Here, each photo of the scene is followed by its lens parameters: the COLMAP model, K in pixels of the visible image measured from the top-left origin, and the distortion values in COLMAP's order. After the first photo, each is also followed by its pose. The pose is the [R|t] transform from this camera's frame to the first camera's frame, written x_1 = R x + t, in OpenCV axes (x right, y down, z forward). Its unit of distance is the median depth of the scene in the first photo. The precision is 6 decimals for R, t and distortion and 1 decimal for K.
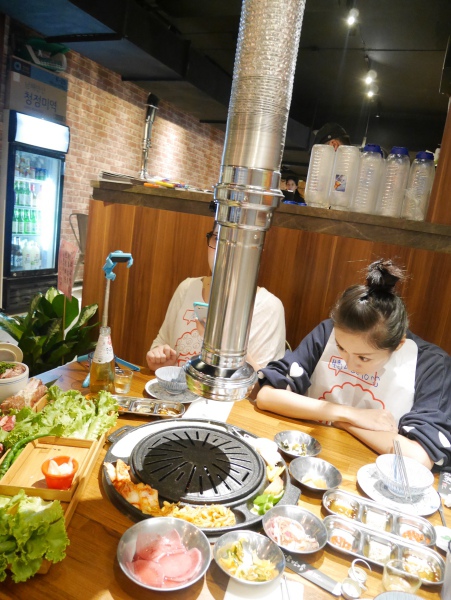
lens RADIAL K [[419.7, 0, 225.5], [0, 419.7, 300.0], [0, 0, 1]] dist [-0.060004, 0.002679]
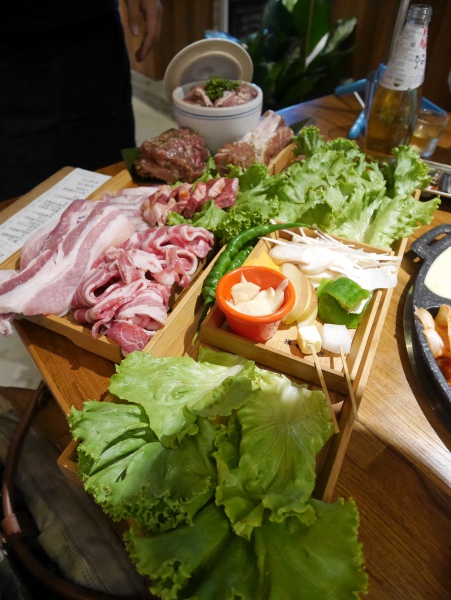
lens RADIAL K [[419.7, 0, 225.5], [0, 419.7, 300.0], [0, 0, 1]] dist [-0.060004, 0.002679]
pose [[0.875471, 0.239467, -0.419769, -0.243139], [0.013251, 0.856378, 0.516179, 0.127190], [0.483089, -0.457462, 0.746561, 0.481083]]
